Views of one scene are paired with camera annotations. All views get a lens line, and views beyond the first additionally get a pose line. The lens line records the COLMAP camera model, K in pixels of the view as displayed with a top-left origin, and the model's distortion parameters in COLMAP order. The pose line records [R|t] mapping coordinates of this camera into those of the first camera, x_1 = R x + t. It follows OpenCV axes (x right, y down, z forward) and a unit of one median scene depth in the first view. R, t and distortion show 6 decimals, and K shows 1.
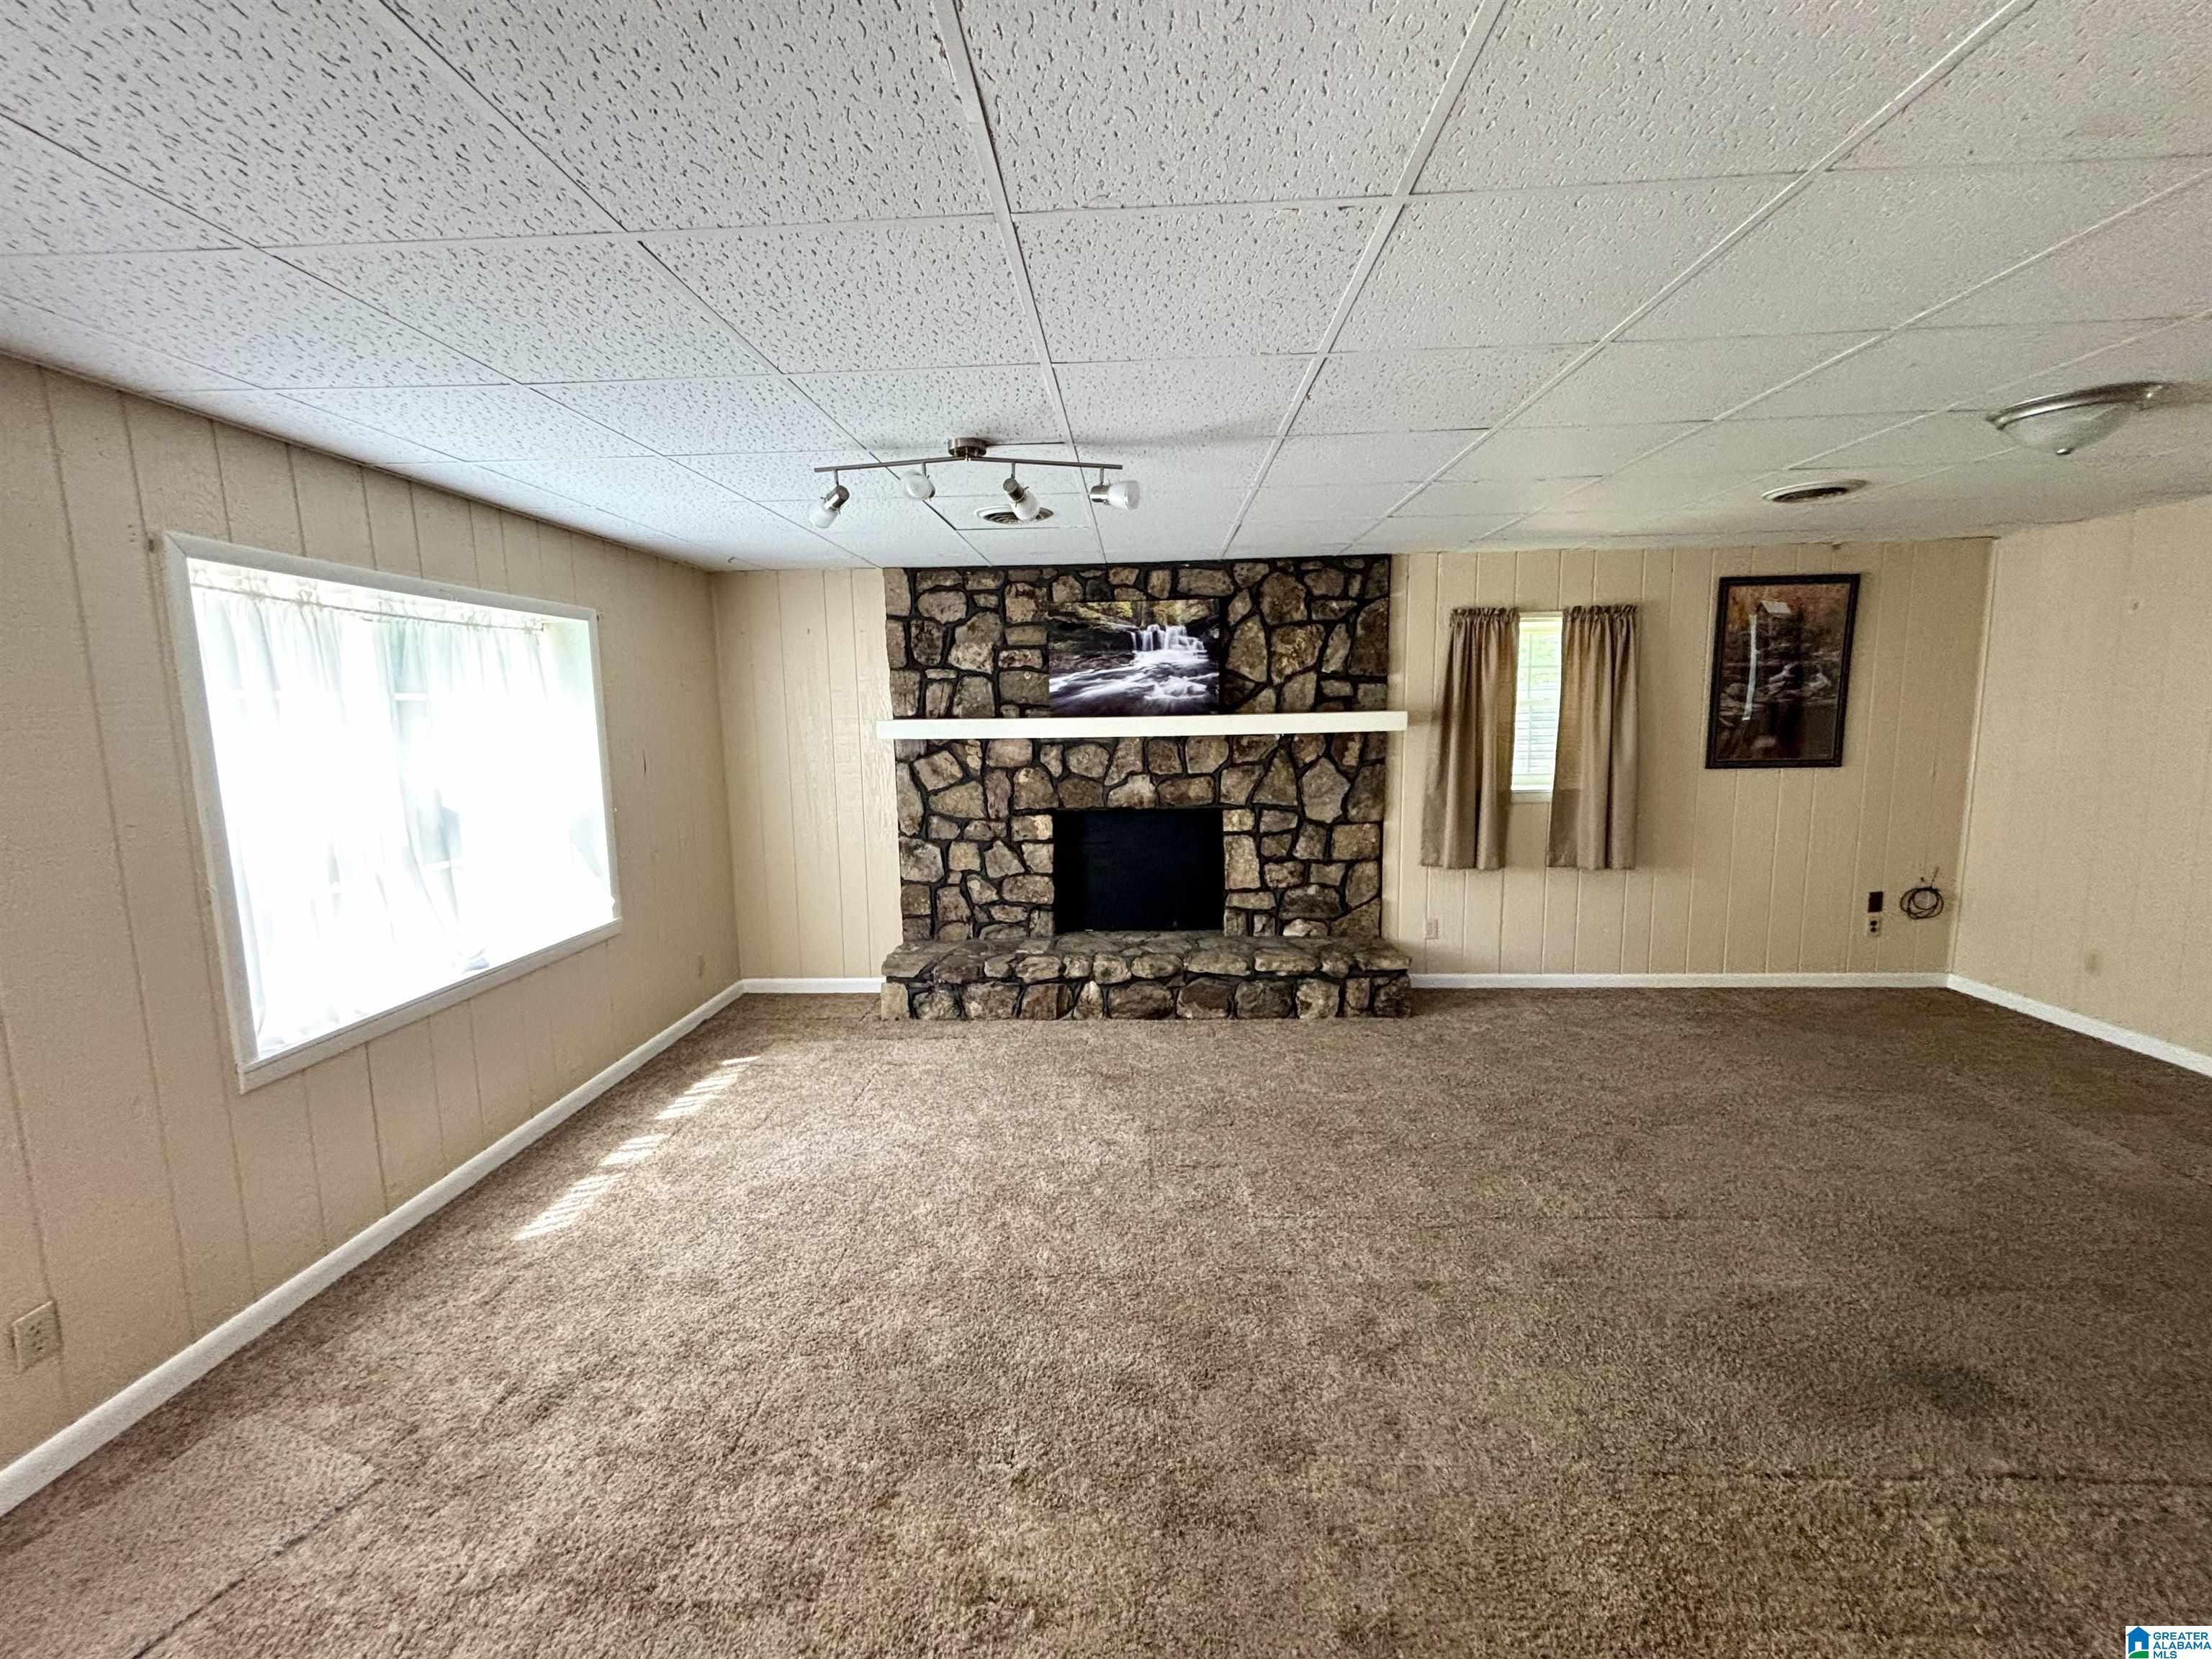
lens RADIAL K [[877.7, 0, 1100.5], [0, 877.7, 813.3], [0, 0, 1]] dist [0.001317, -0.000047]
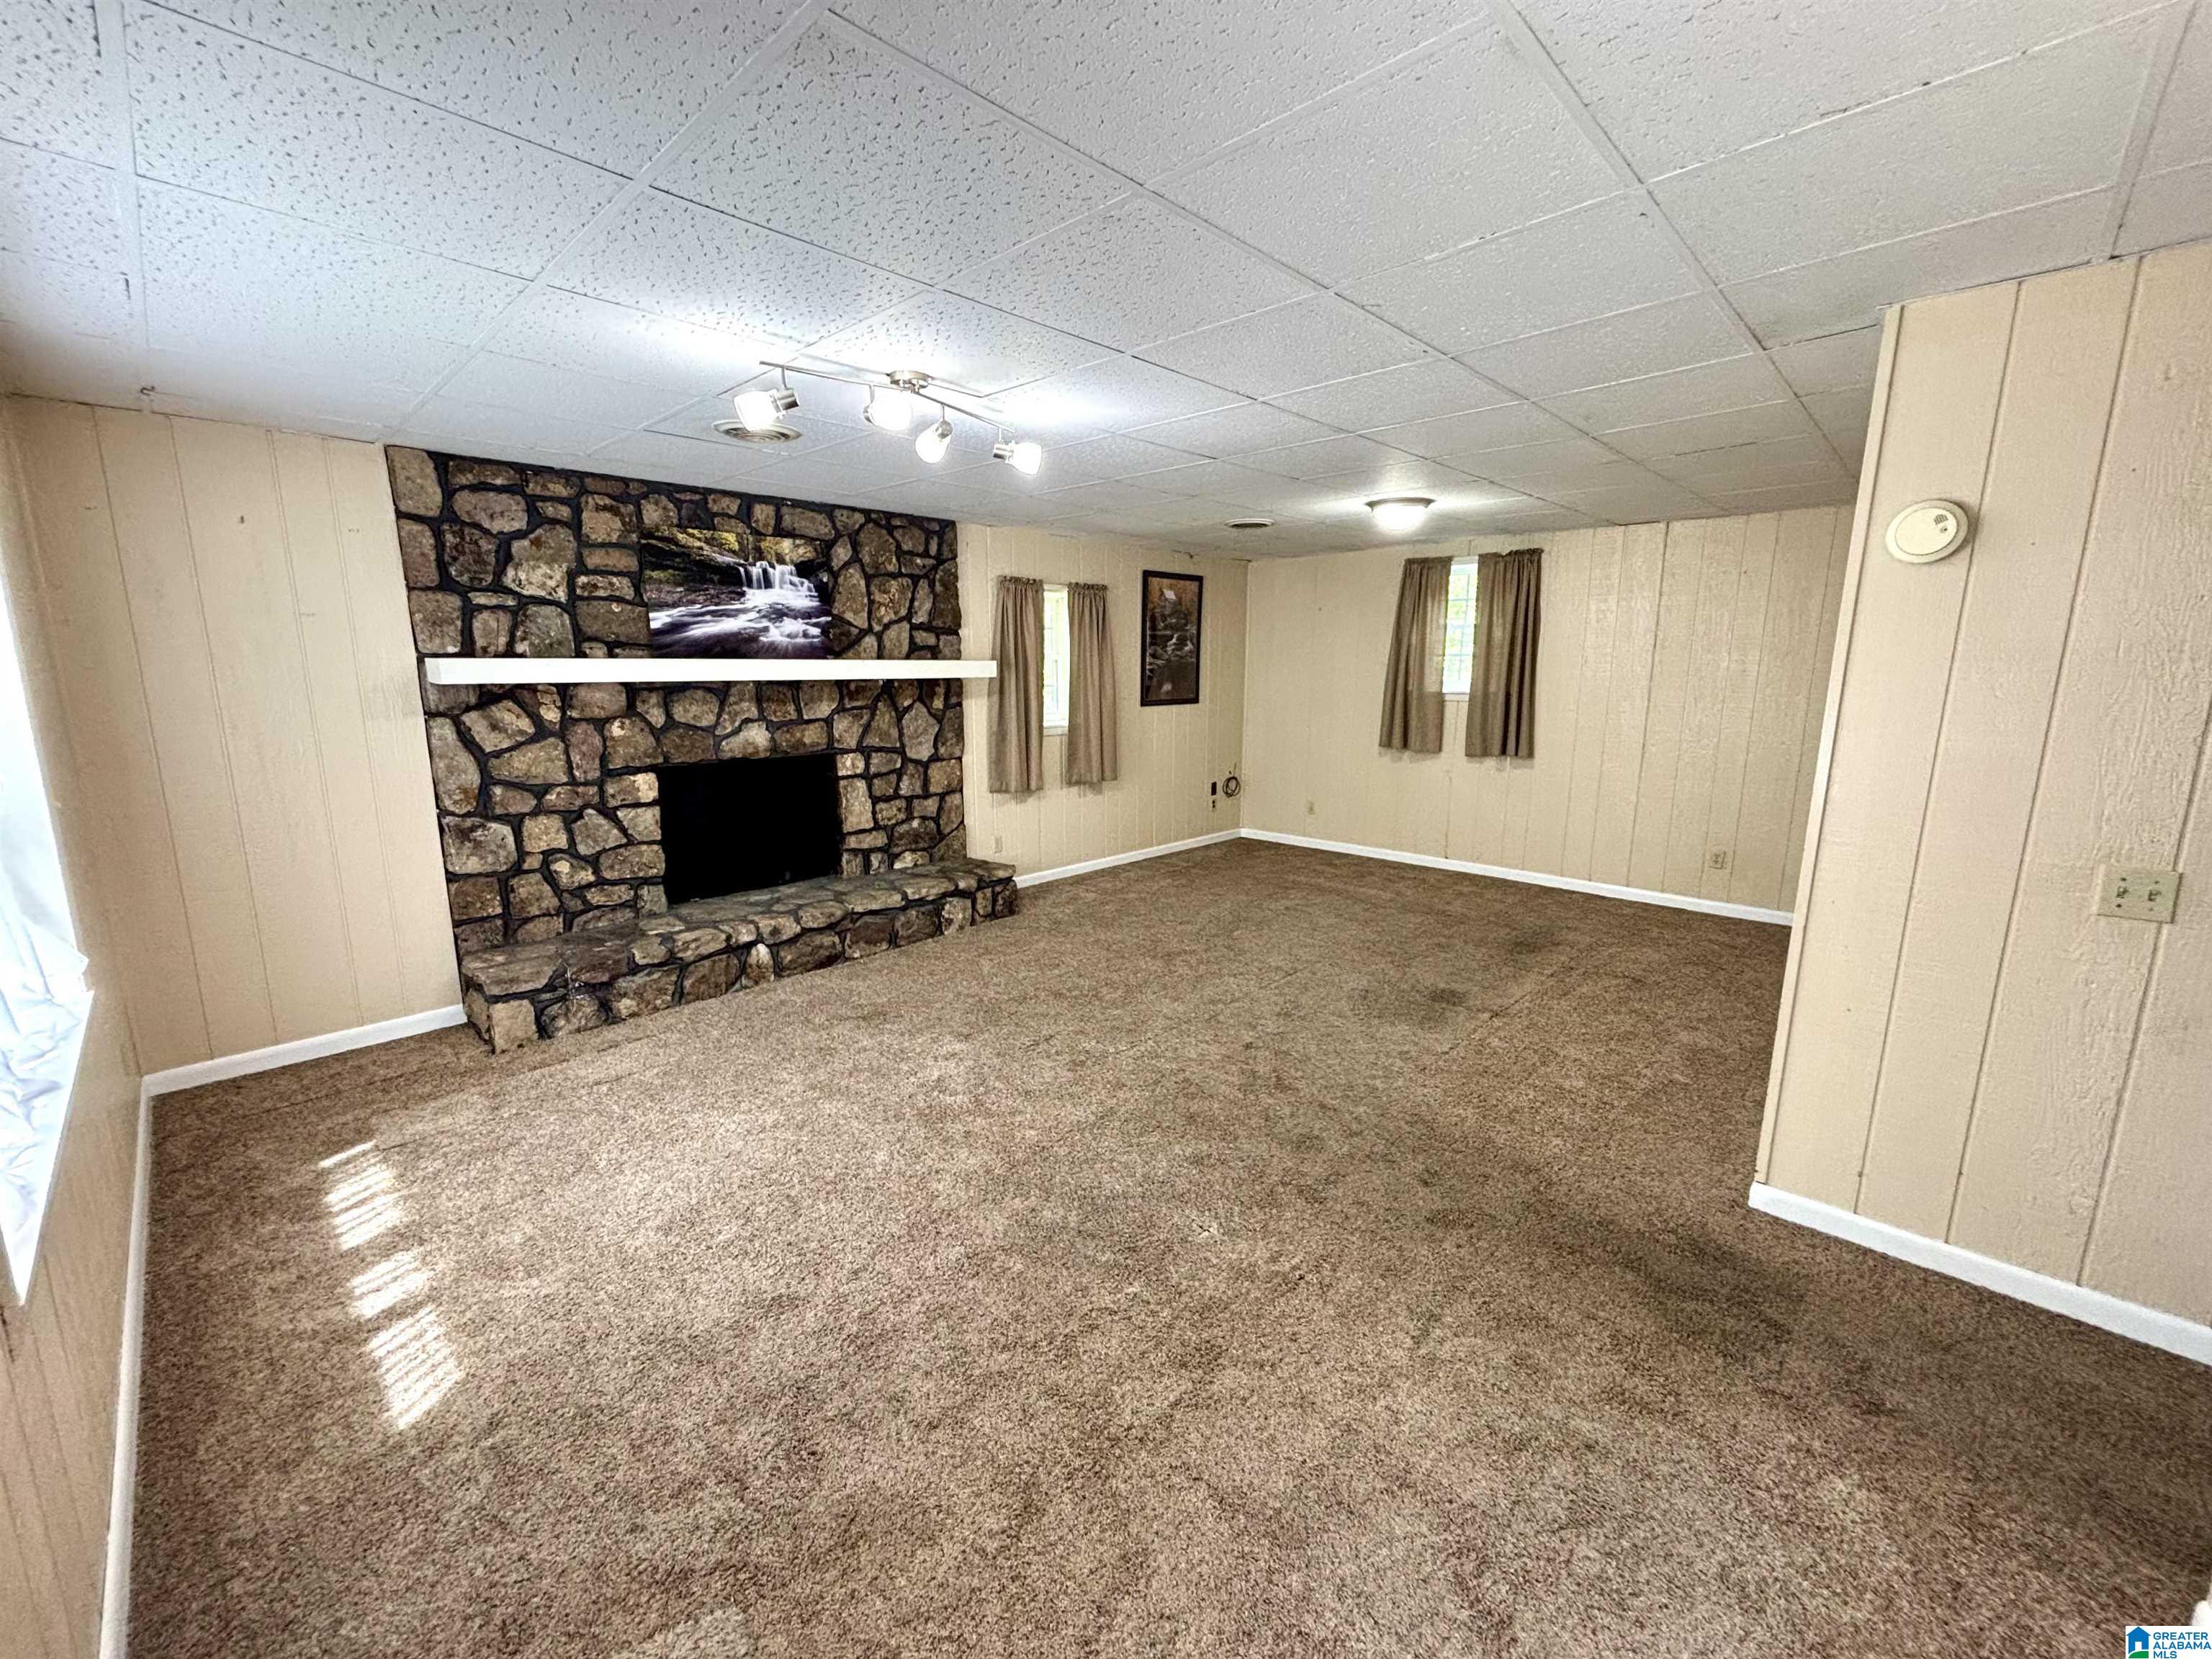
lens RADIAL K [[879.6, 0, 1106.0], [0, 879.6, 829.5], [0, 0, 1]] dist [-0.055176, -0.000176]
pose [[0.640021, -0.117631, 0.759300, -0.440144], [0.070823, 0.993036, 0.094144, 0.009074], [-0.765086, -0.006478, 0.643895, 0.115273]]
